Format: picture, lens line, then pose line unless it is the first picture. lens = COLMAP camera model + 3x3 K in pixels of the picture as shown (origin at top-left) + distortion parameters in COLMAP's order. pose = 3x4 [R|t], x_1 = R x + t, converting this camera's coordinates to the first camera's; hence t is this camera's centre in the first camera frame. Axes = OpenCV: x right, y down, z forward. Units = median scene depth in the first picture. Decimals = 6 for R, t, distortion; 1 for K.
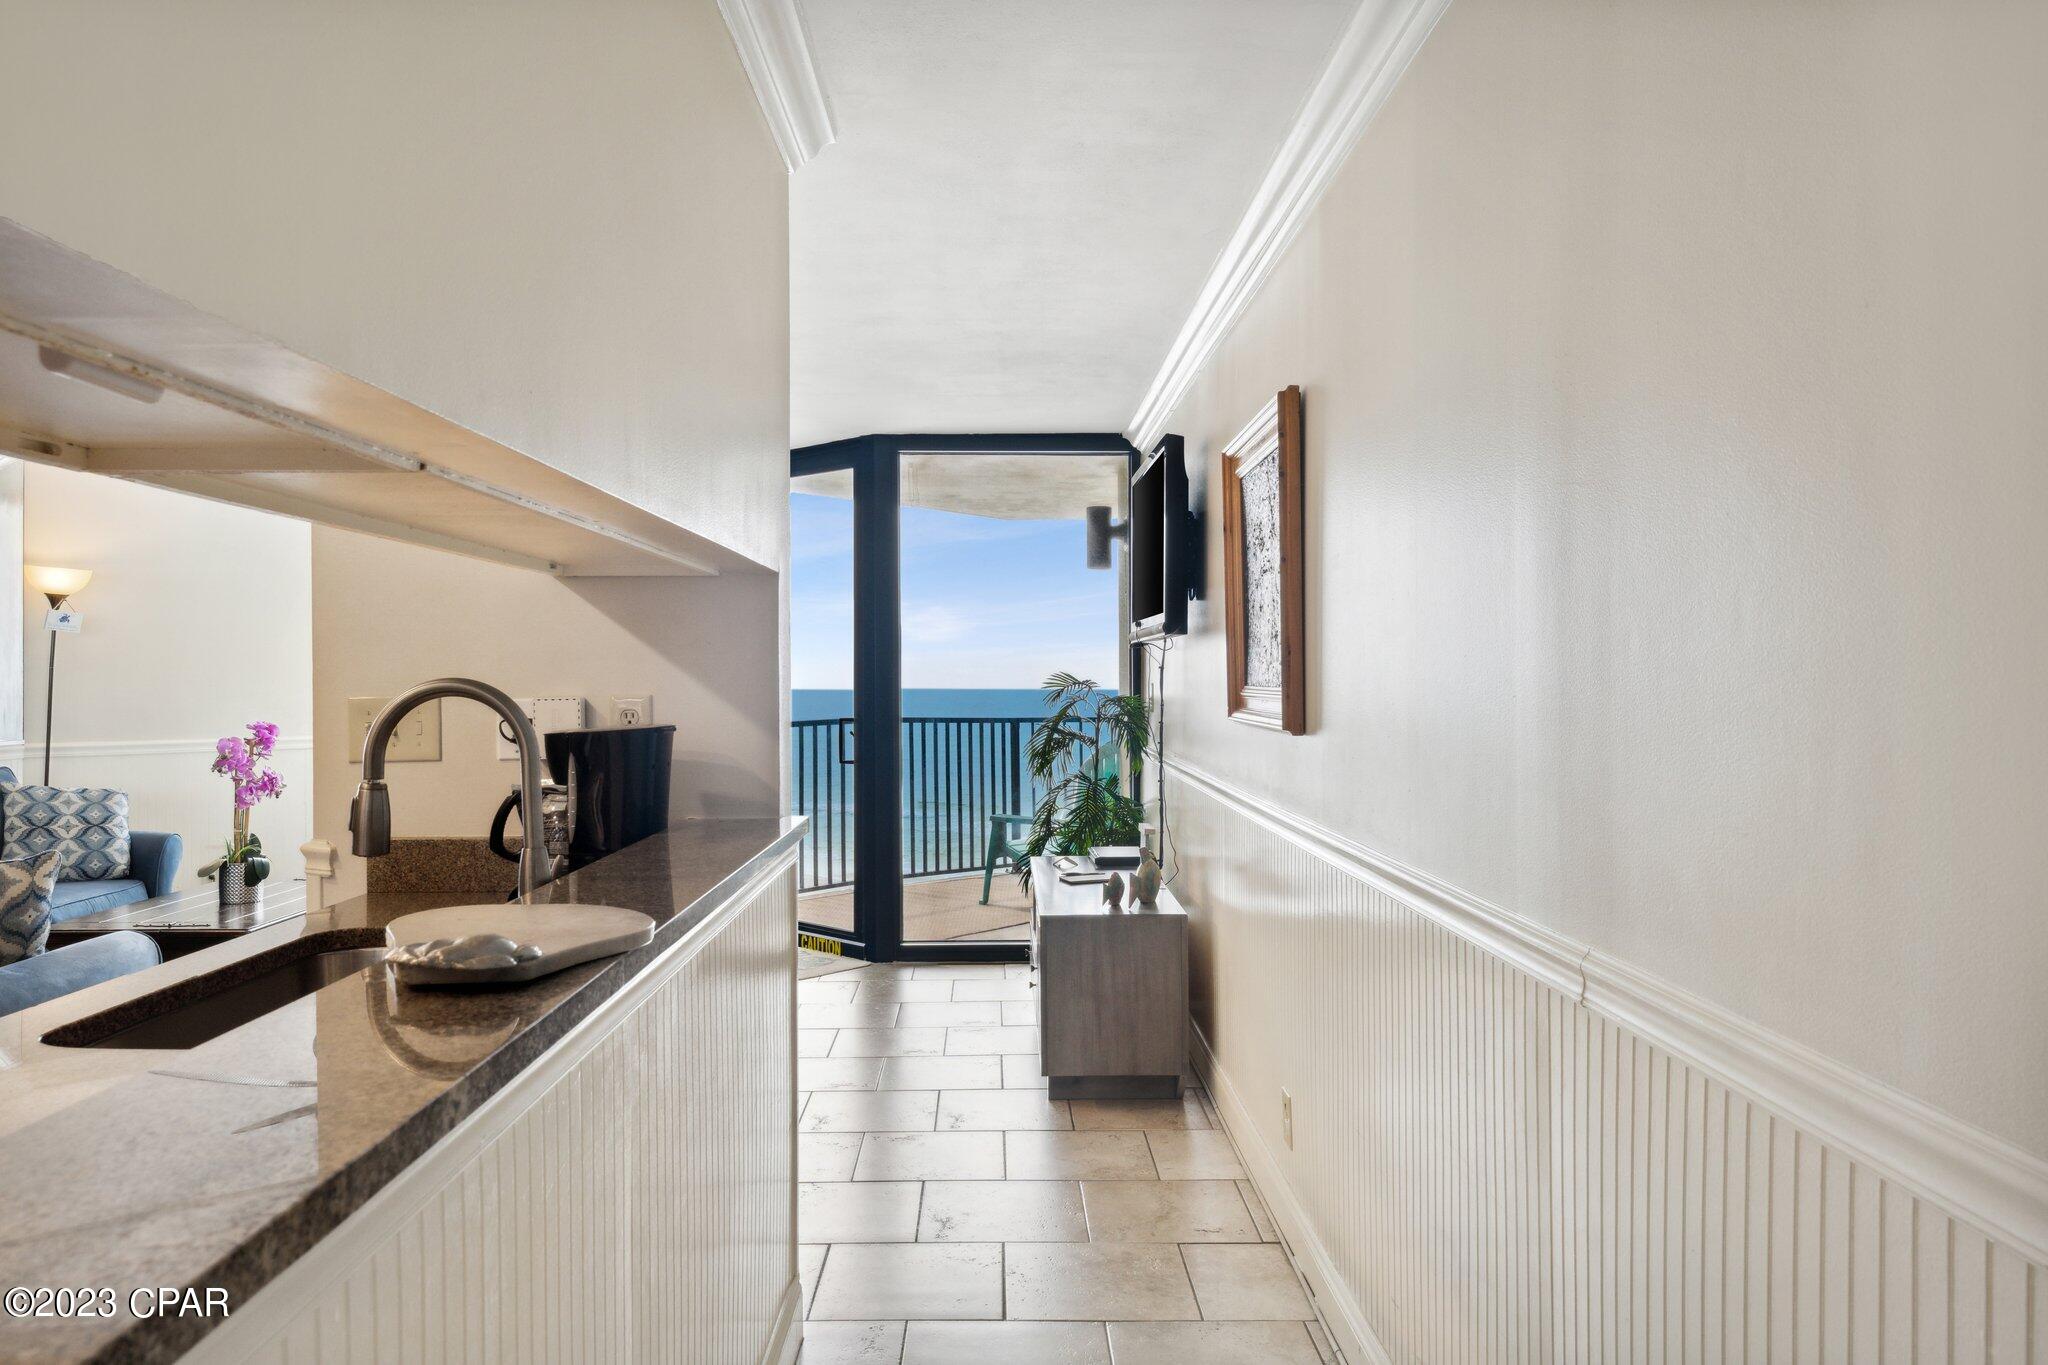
lens RADIAL K [[1431.4, 0, 1021.8], [0, 1431.4, 670.4], [0, 0, 1]] dist [-0.011504, -0.001120]
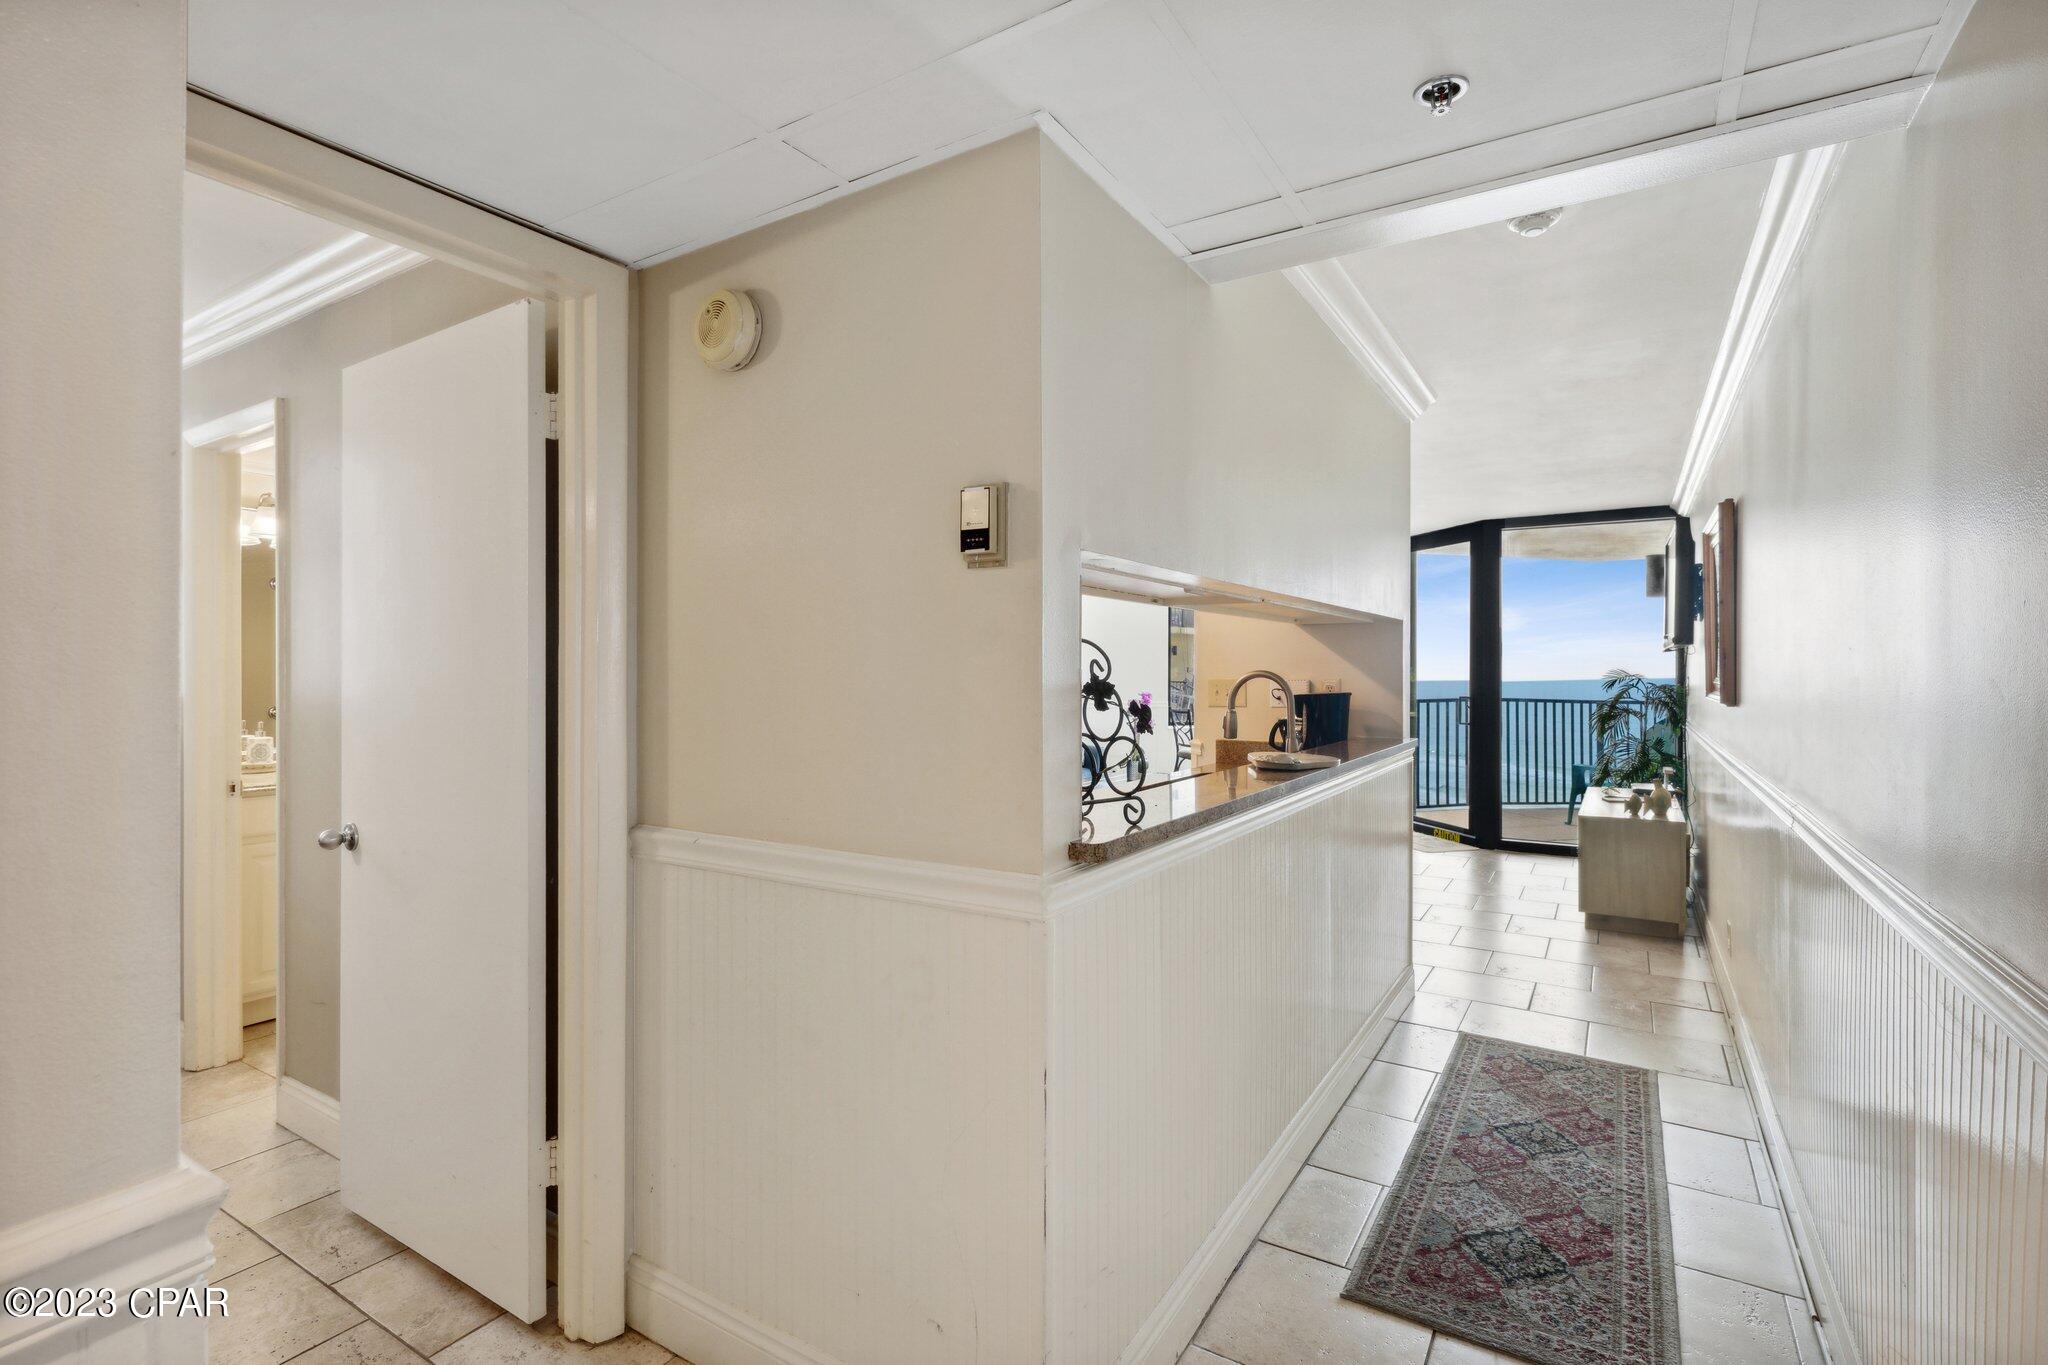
lens RADIAL K [[950.0, 0, 1021.9], [0, 950.0, 667.8], [0, 0, 1]] dist [-0.001538, -0.000219]
pose [[0.837712, -0.000716, -0.546112, 0.067819], [0.000345, 1.000000, -0.000782, 0.000505], [0.546112, 0.000467, 0.837712, -0.259686]]
